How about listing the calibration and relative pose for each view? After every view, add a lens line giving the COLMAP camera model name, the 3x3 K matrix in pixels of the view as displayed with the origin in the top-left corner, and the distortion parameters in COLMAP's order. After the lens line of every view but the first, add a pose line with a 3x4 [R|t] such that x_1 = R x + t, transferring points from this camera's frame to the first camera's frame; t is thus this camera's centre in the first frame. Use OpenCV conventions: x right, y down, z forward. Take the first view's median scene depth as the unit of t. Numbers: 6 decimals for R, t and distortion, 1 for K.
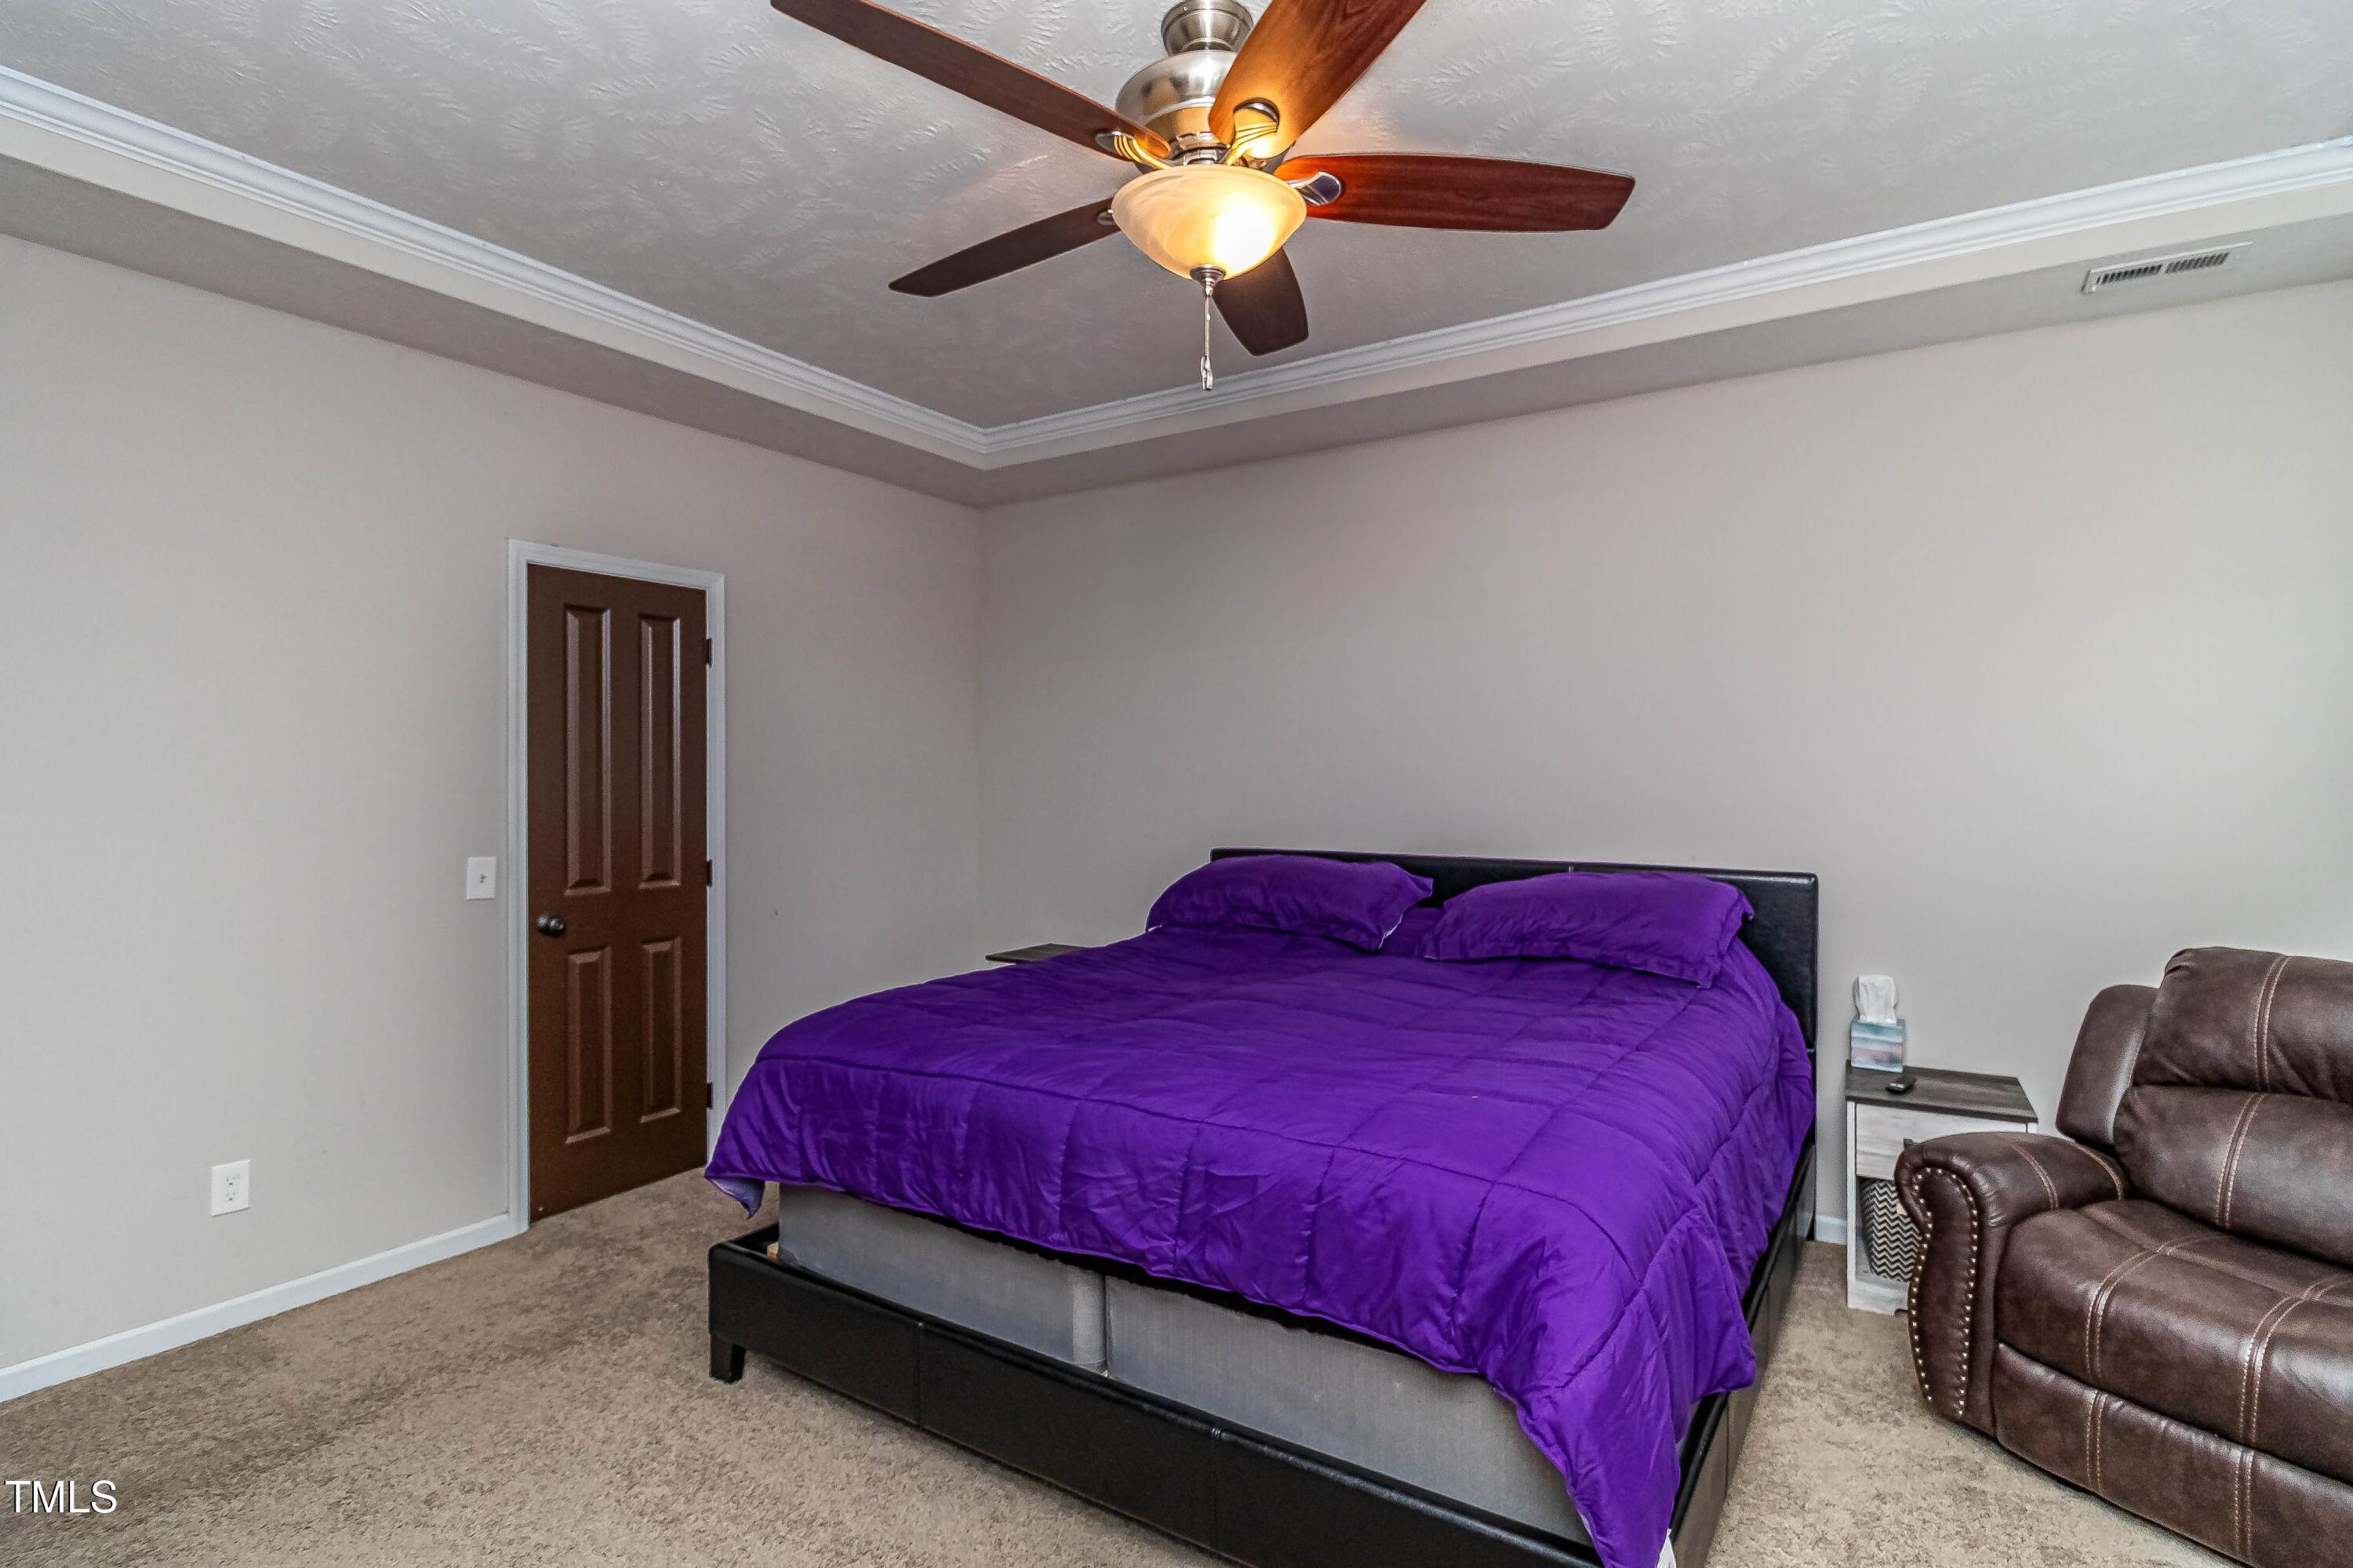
lens RADIAL K [[1158.7, 0, 1191.3], [0, 1158.7, 778.1], [0, 0, 1]] dist [-0.012495, -0.006686]
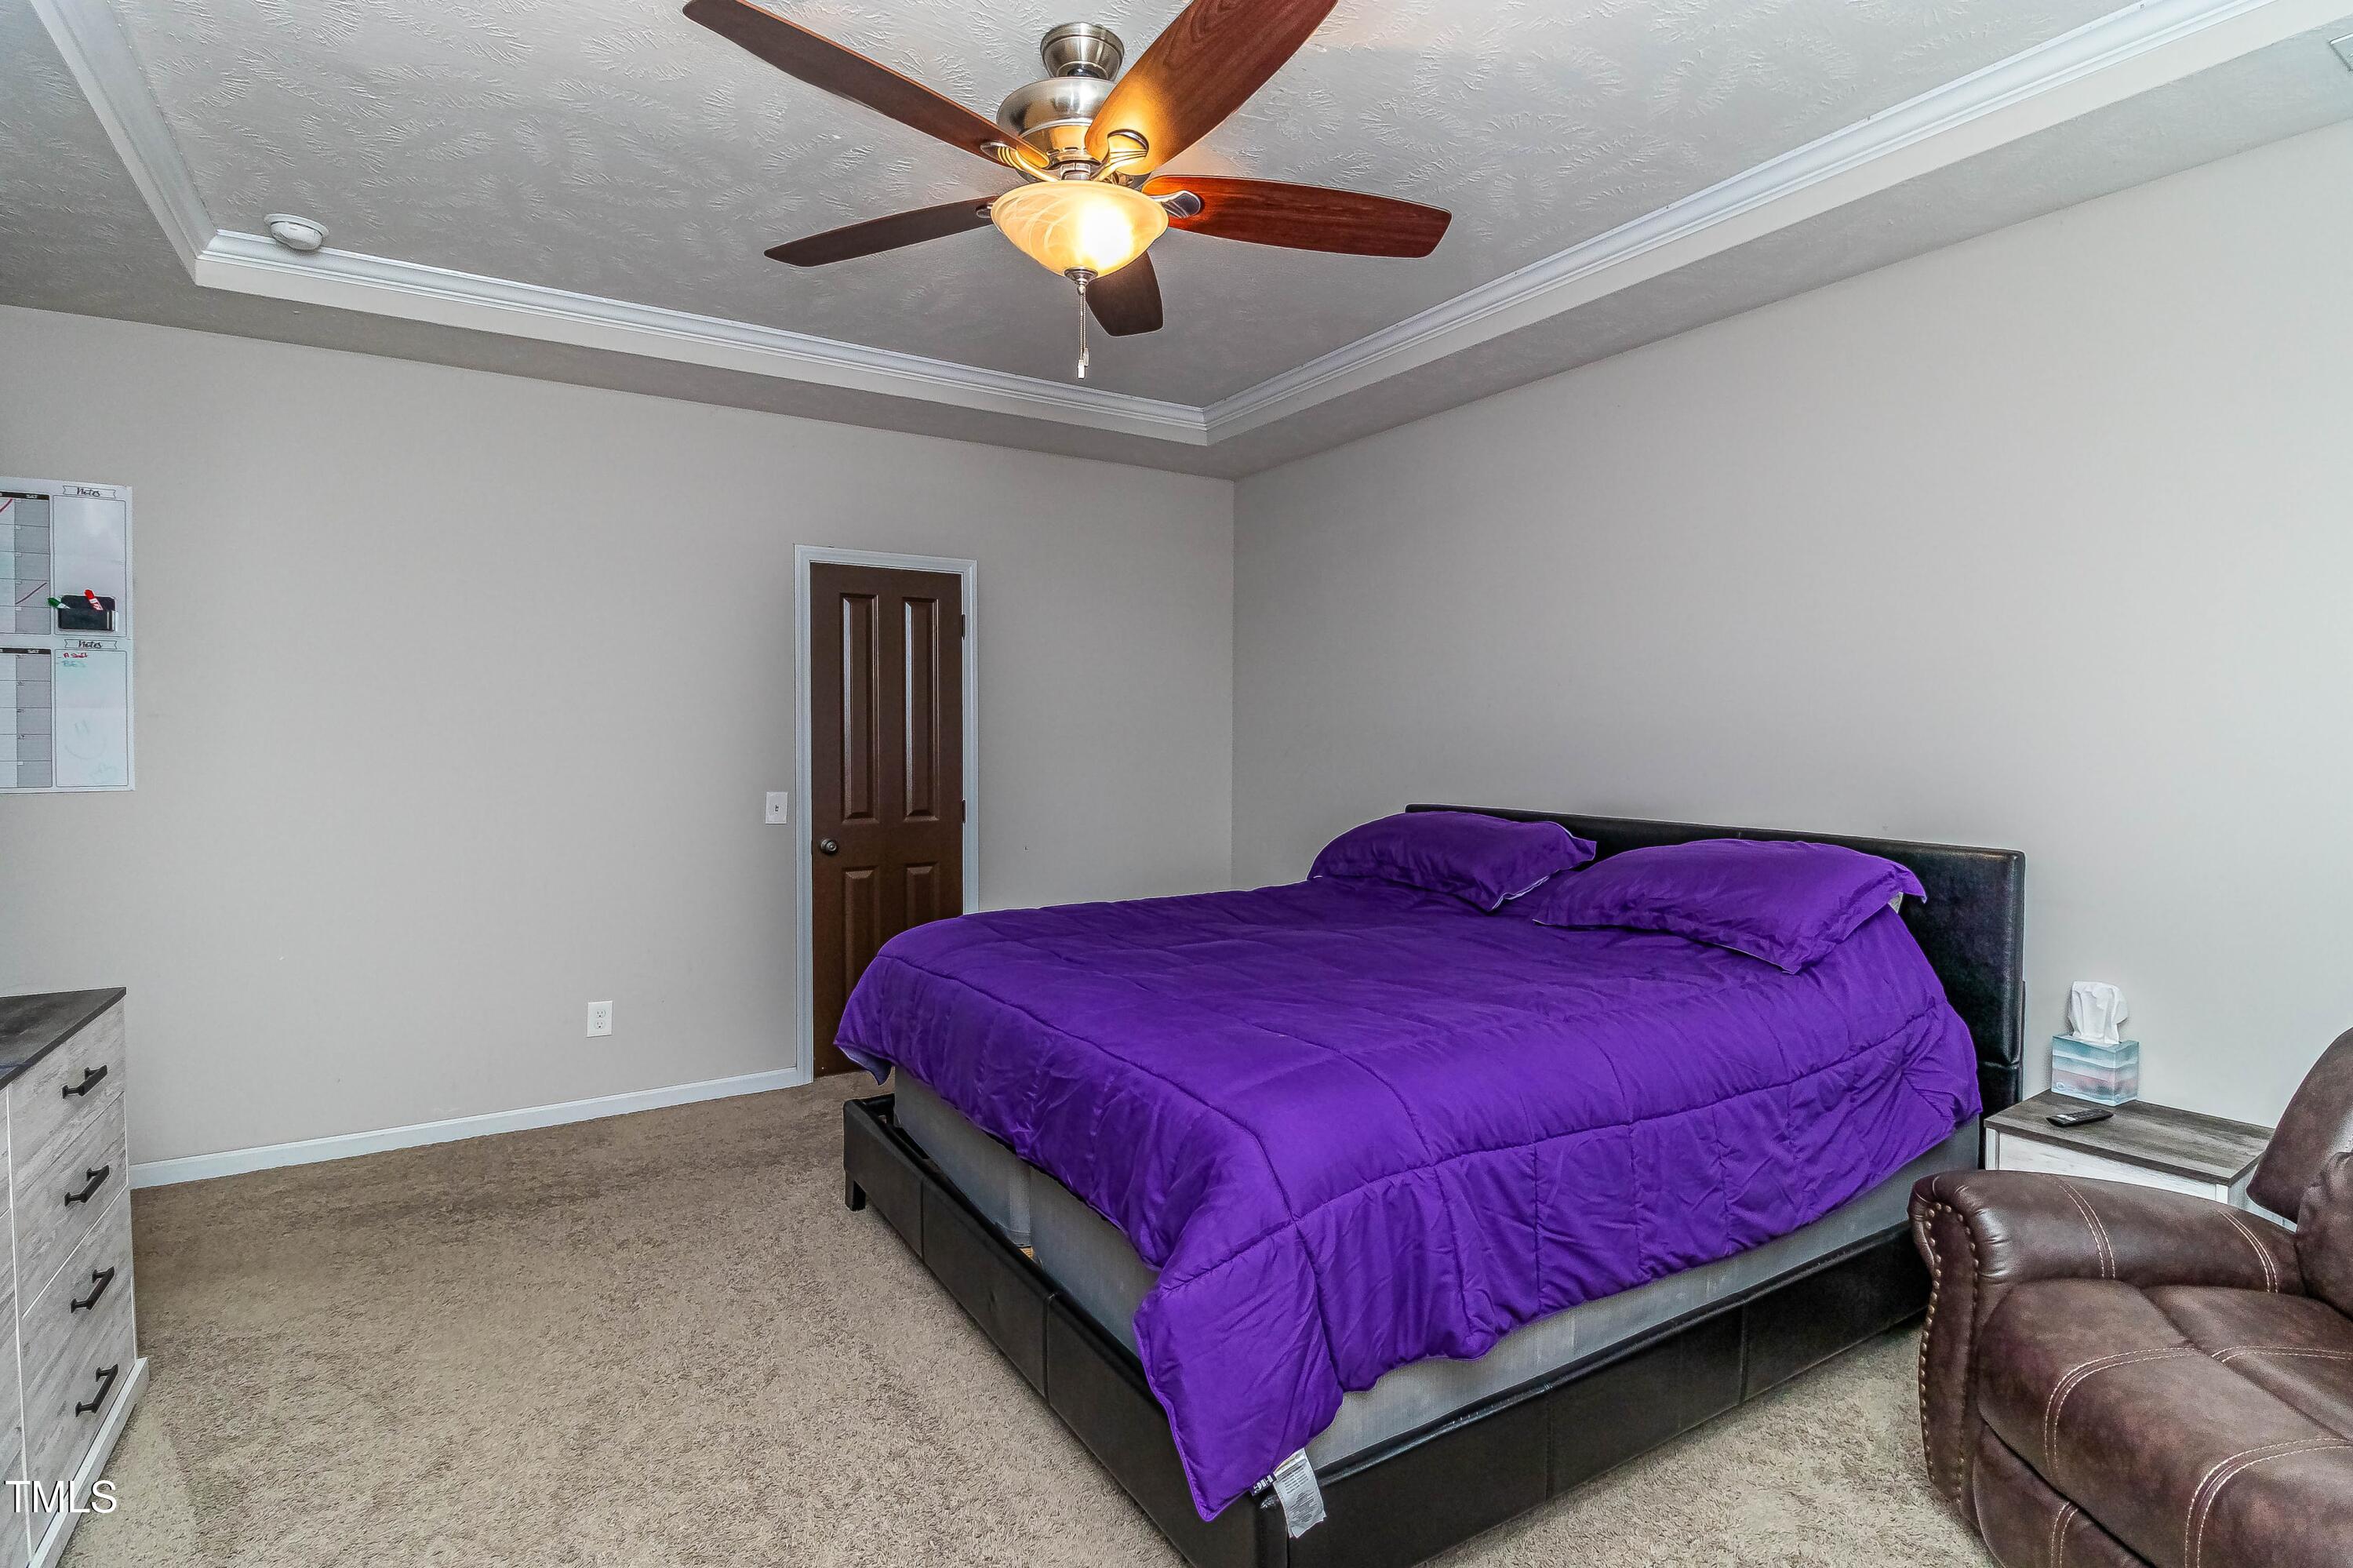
lens RADIAL K [[1158.7, 0, 1175.1], [0, 1158.7, 759.3], [0, 0, 1]] dist [-0.012495, -0.006686]
pose [[0.902373, 0.012153, -0.430784, 0.356807], [-0.004542, 0.999815, 0.018692, 0.005576], [0.430932, -0.014910, 0.902261, 0.016835]]
